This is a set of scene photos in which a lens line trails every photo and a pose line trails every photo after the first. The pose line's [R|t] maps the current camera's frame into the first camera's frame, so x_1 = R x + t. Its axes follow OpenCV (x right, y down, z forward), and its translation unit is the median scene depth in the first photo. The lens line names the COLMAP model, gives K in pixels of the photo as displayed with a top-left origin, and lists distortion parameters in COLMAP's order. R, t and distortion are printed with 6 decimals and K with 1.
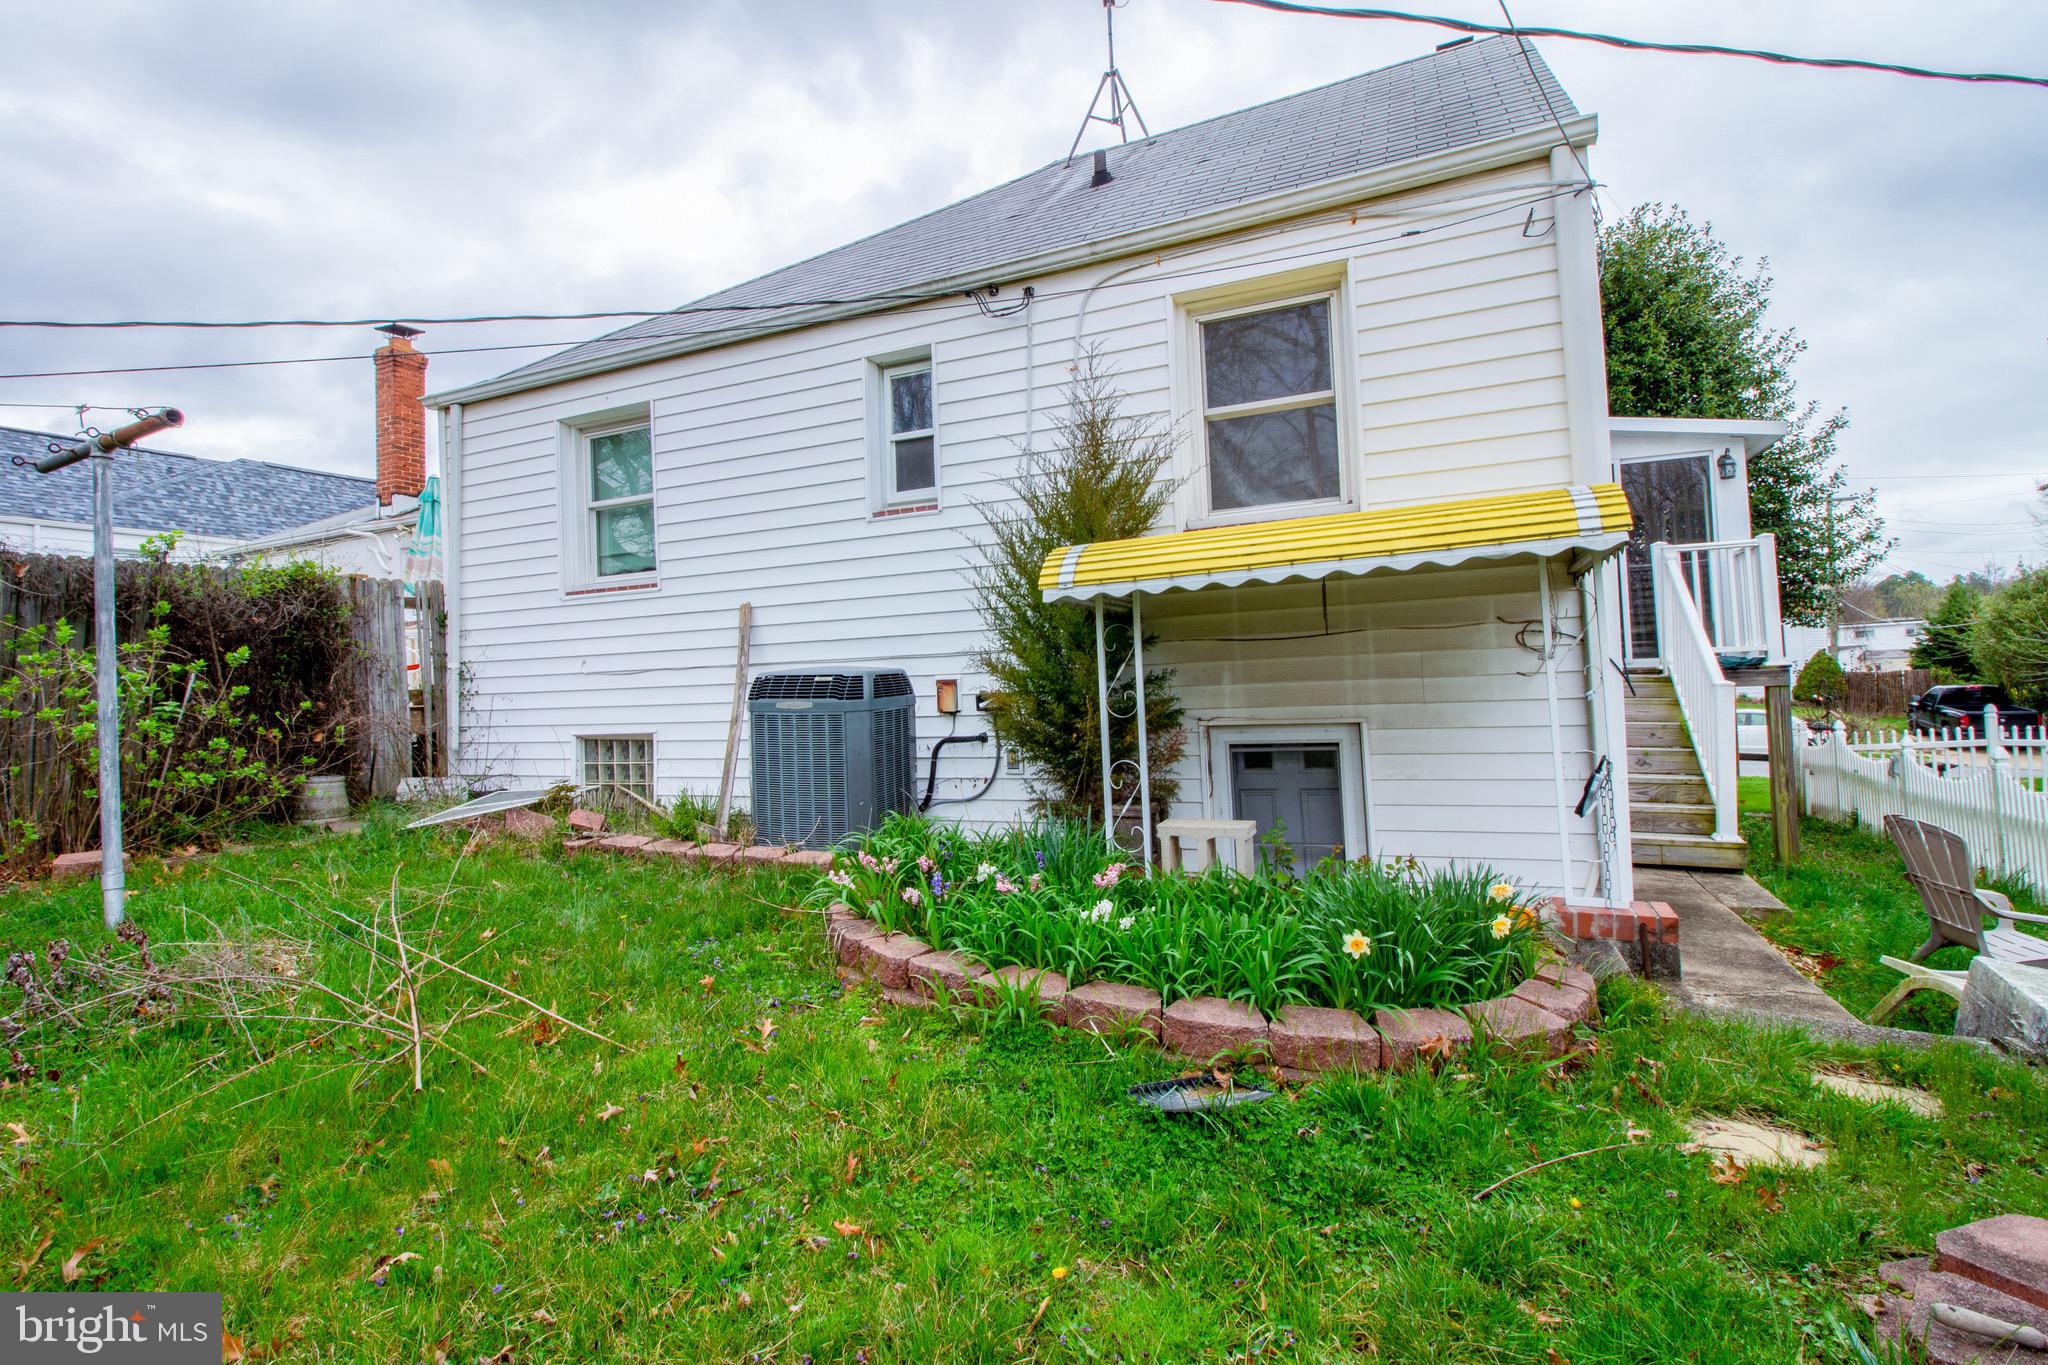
lens RADIAL K [[943.8, 0, 1021.4], [0, 943.8, 649.3], [0, 0, 1]] dist [0.002515, -0.013844]
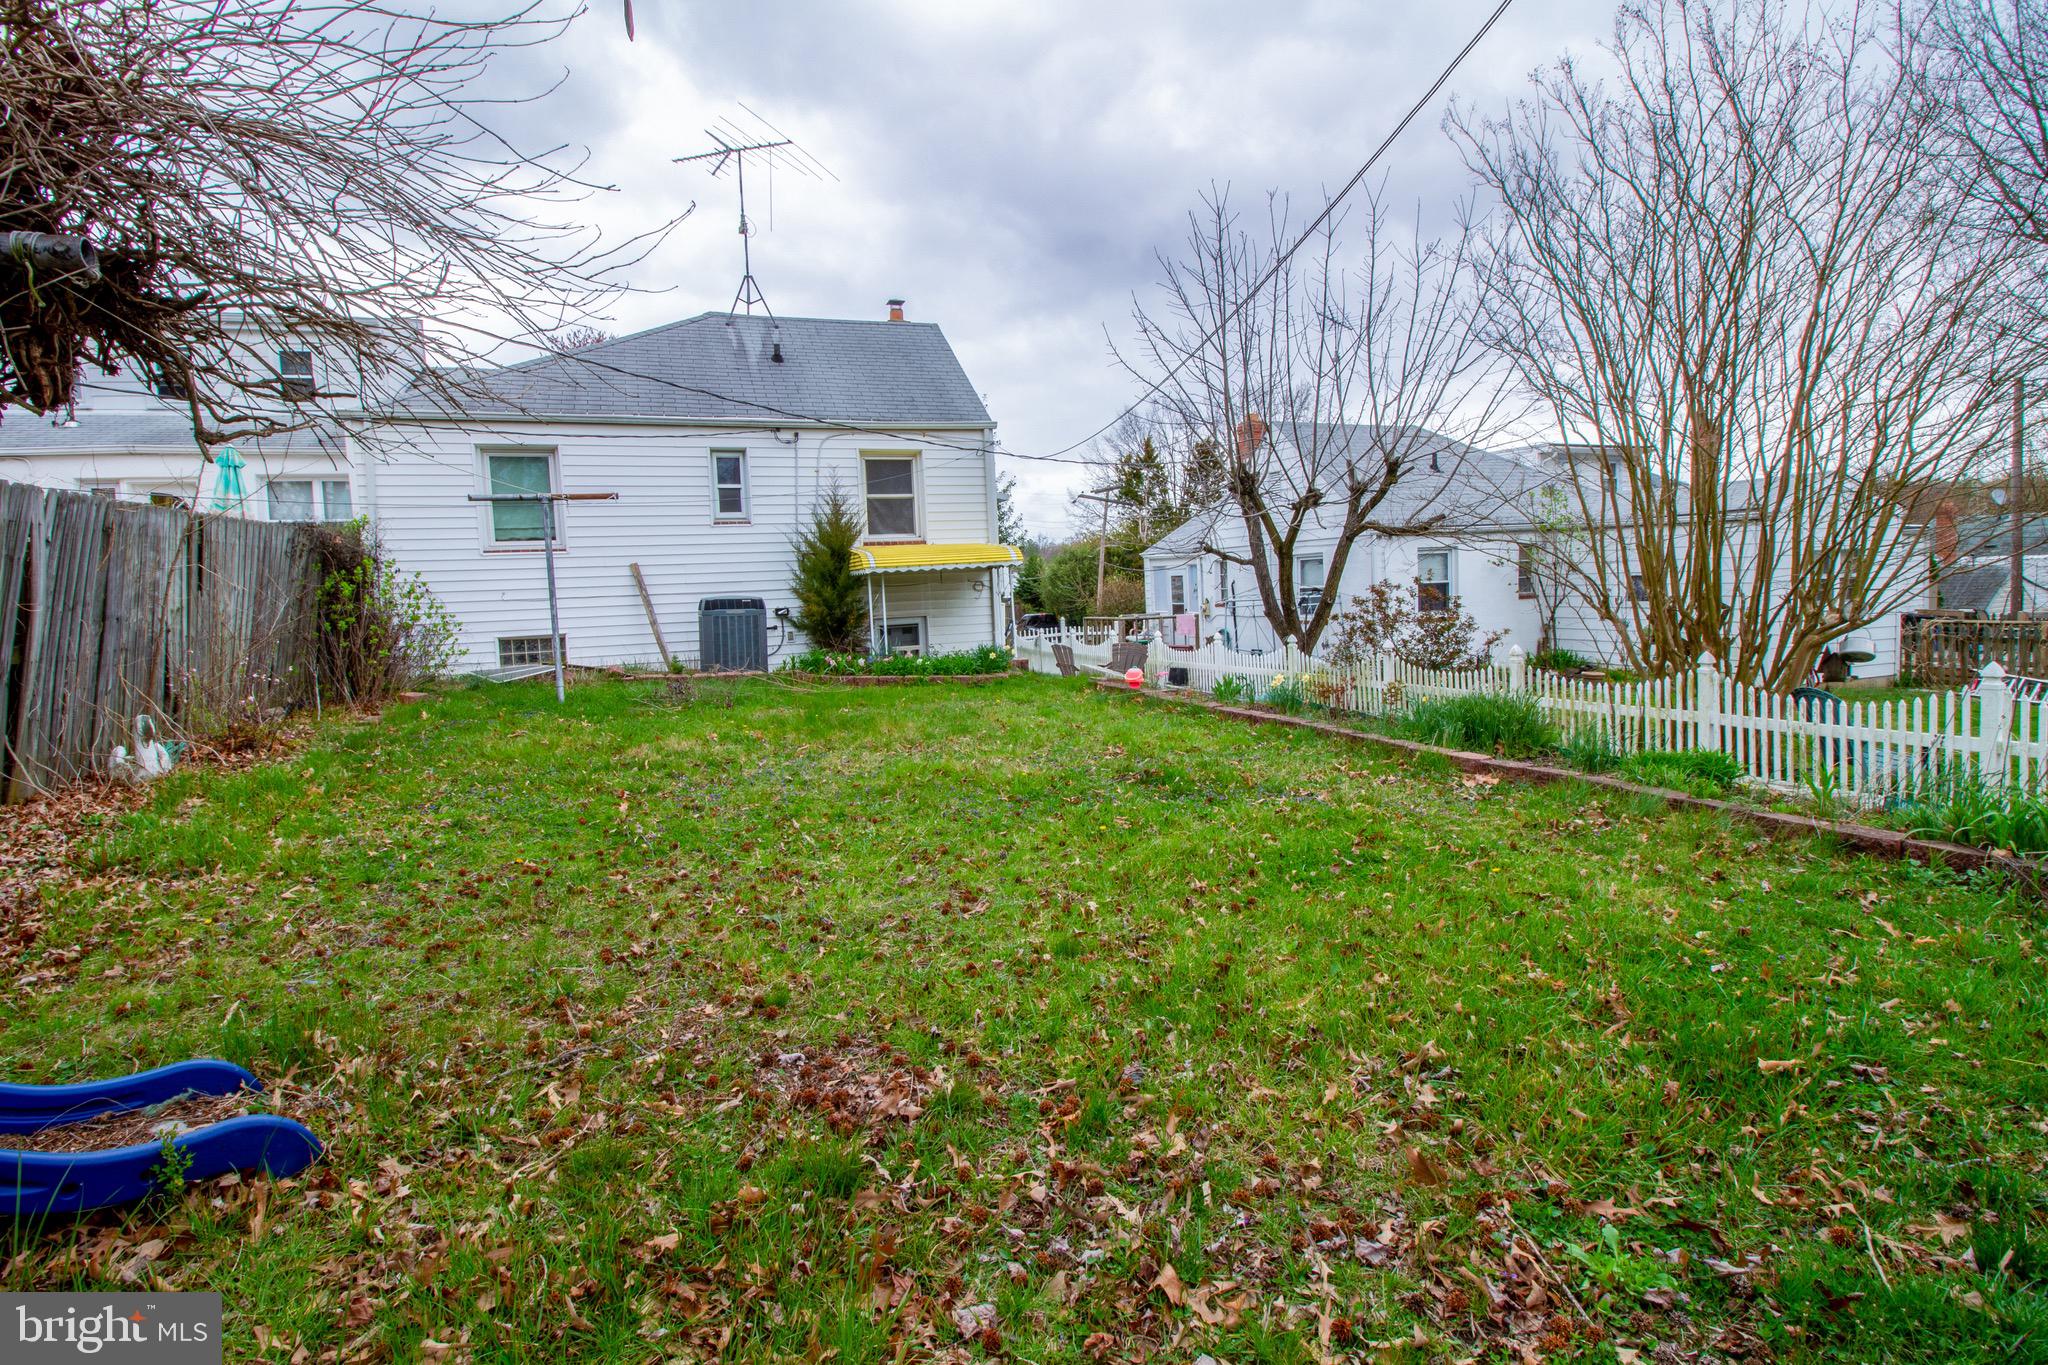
lens RADIAL K [[943.8, 0, 1021.4], [0, 943.8, 649.3], [0, 0, 1]] dist [0.002515, -0.013844]
pose [[0.703407, -0.037727, 0.709785, -1.329055], [-0.006037, 0.998237, 0.059041, 0.008743], [-0.710761, -0.045815, 0.701940, -1.095375]]
